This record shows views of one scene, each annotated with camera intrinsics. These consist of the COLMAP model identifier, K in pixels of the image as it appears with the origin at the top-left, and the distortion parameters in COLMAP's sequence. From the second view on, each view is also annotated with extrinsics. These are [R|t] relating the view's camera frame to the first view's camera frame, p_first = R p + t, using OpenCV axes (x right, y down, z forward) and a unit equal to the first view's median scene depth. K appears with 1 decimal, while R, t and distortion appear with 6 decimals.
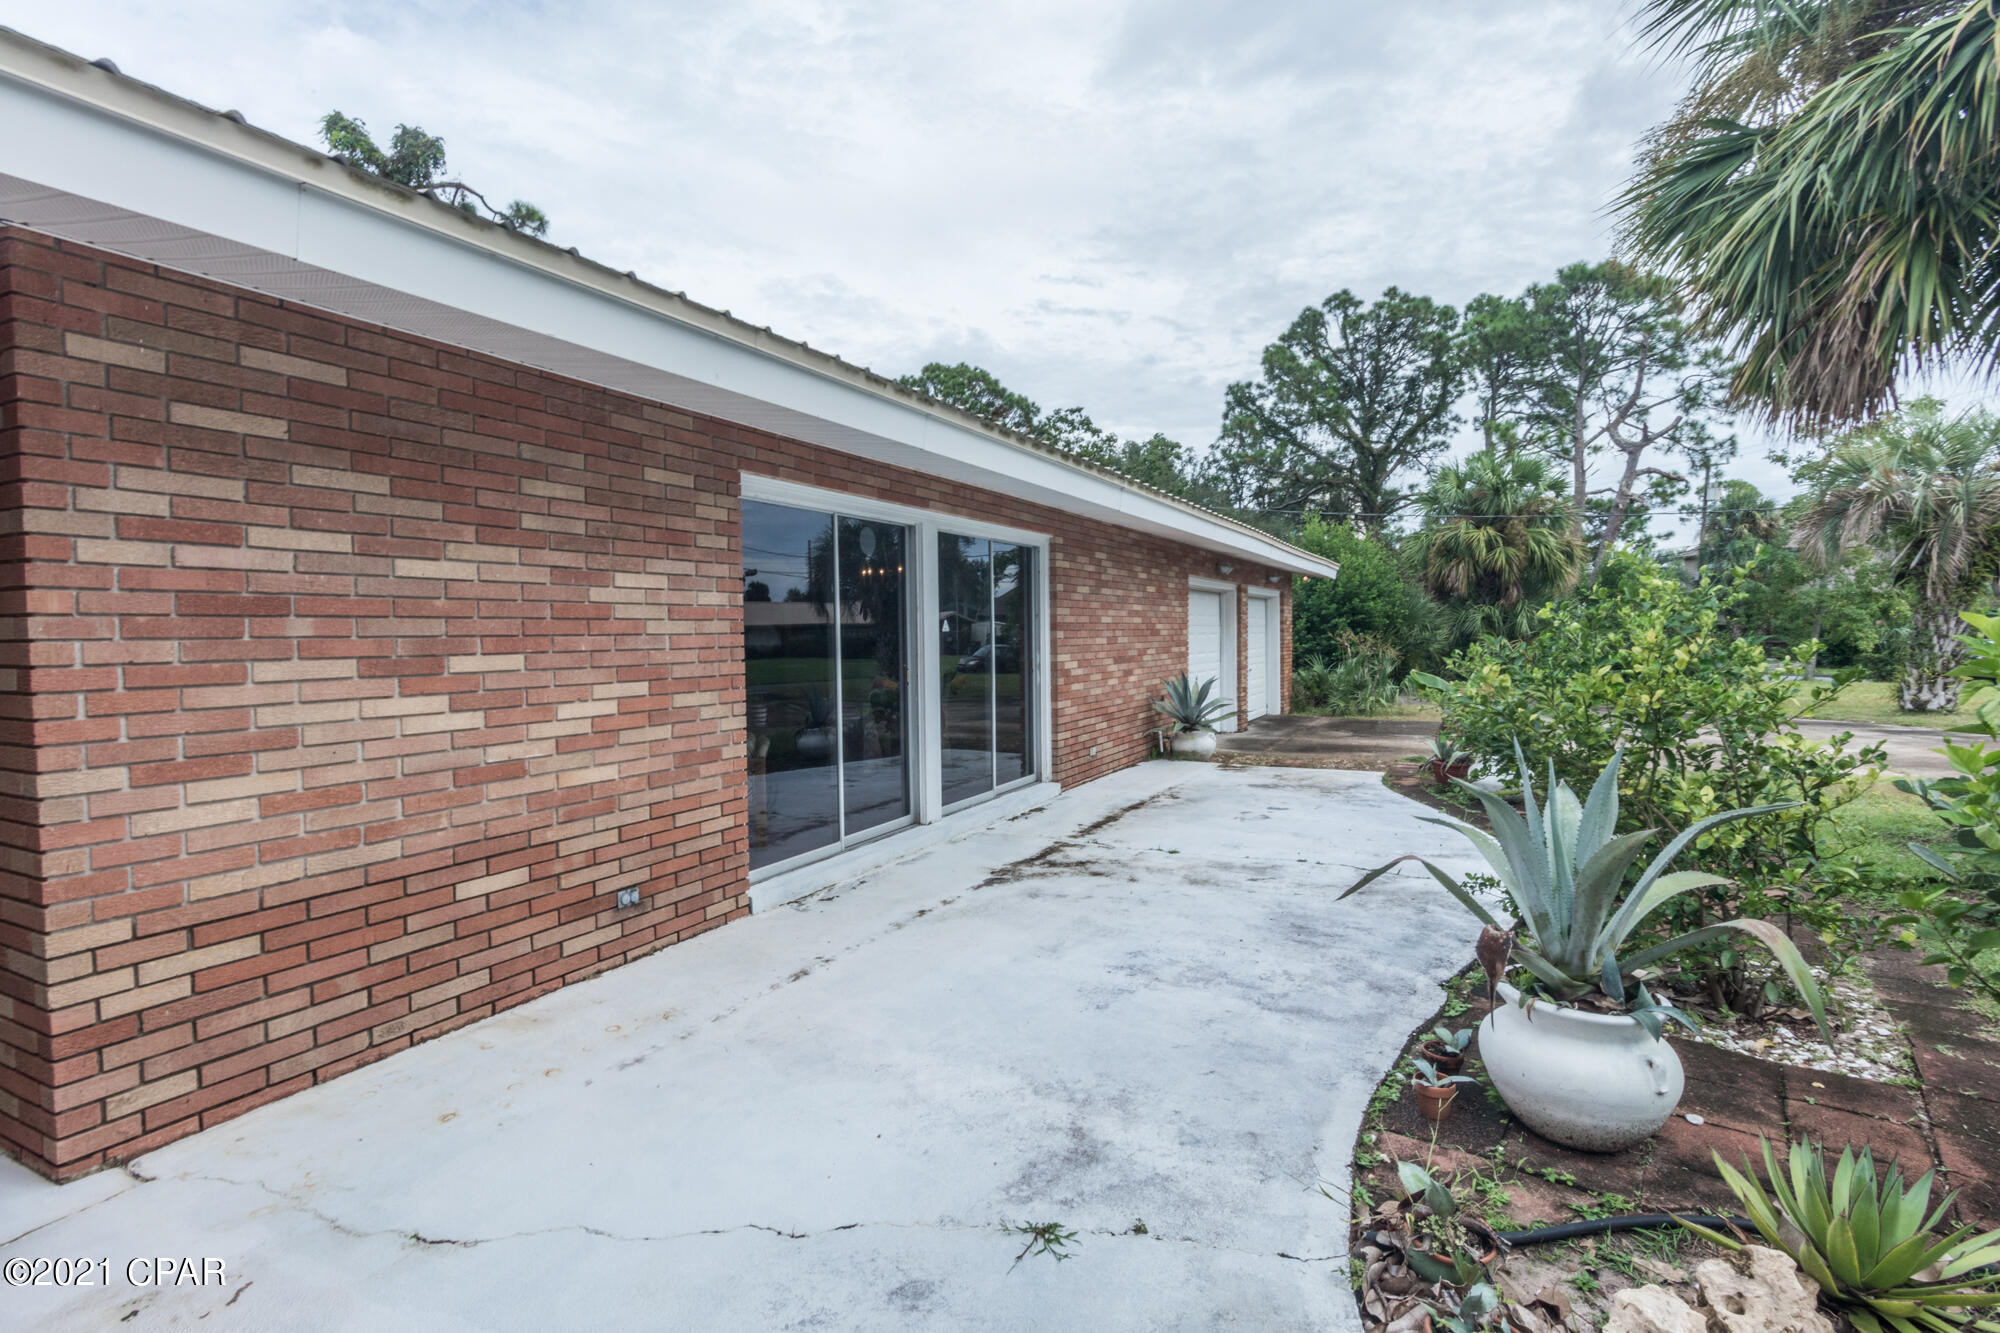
lens RADIAL K [[968.2, 0, 991.4], [0, 968.2, 672.3], [0, 0, 1]] dist [0.003128, 0.000386]
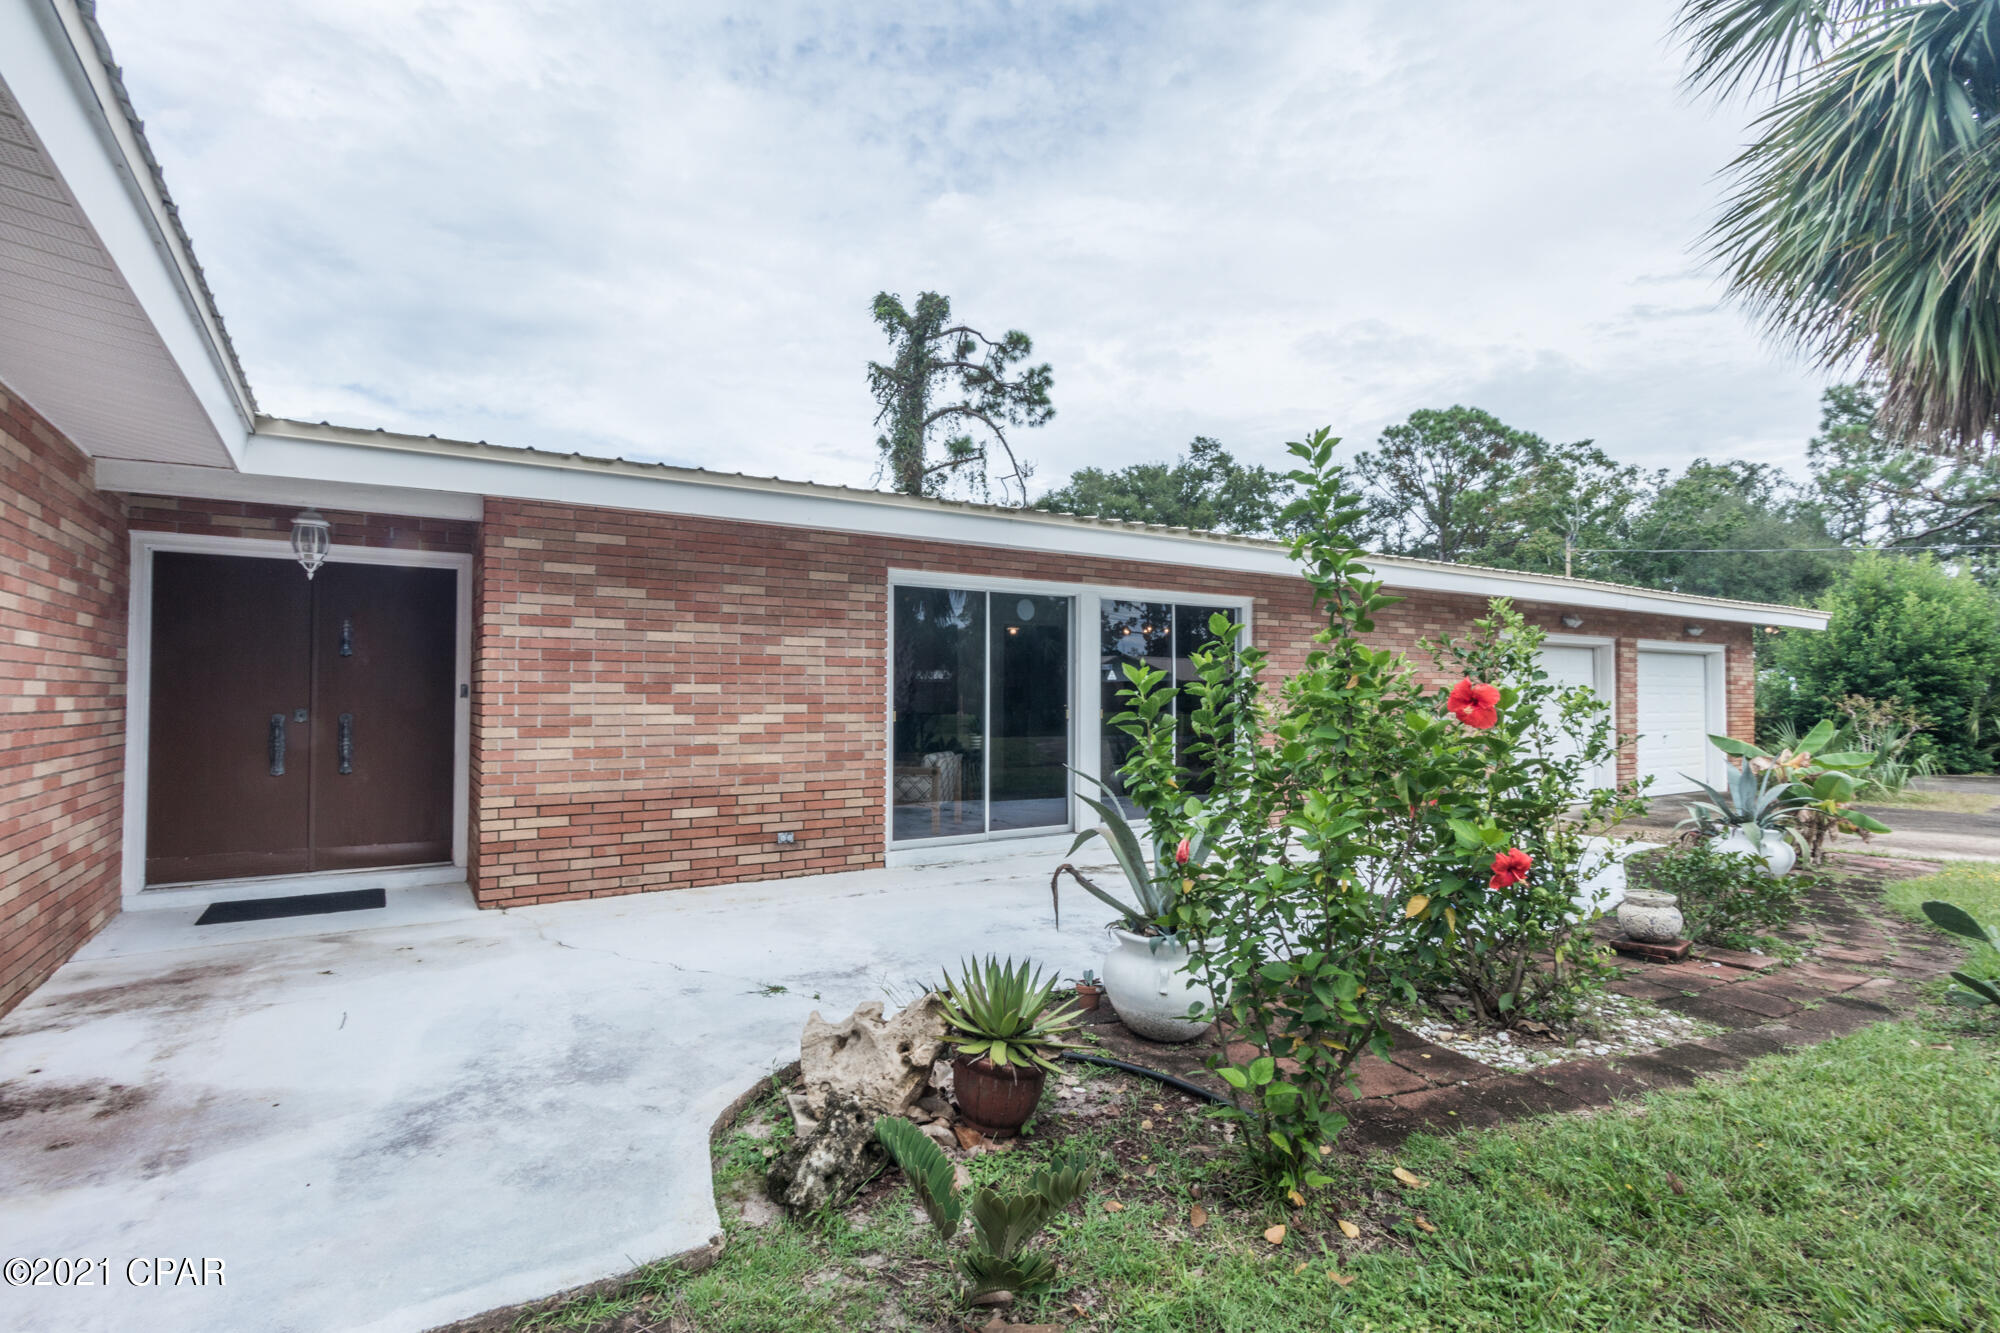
lens RADIAL K [[968.2, 0, 991.4], [0, 968.2, 672.3], [0, 0, 1]] dist [0.003128, 0.000386]
pose [[0.865353, 0.006834, -0.501116, 0.789596], [-0.037042, 0.998044, -0.050355, 0.028965], [0.499792, 0.062137, 0.863914, -0.256750]]
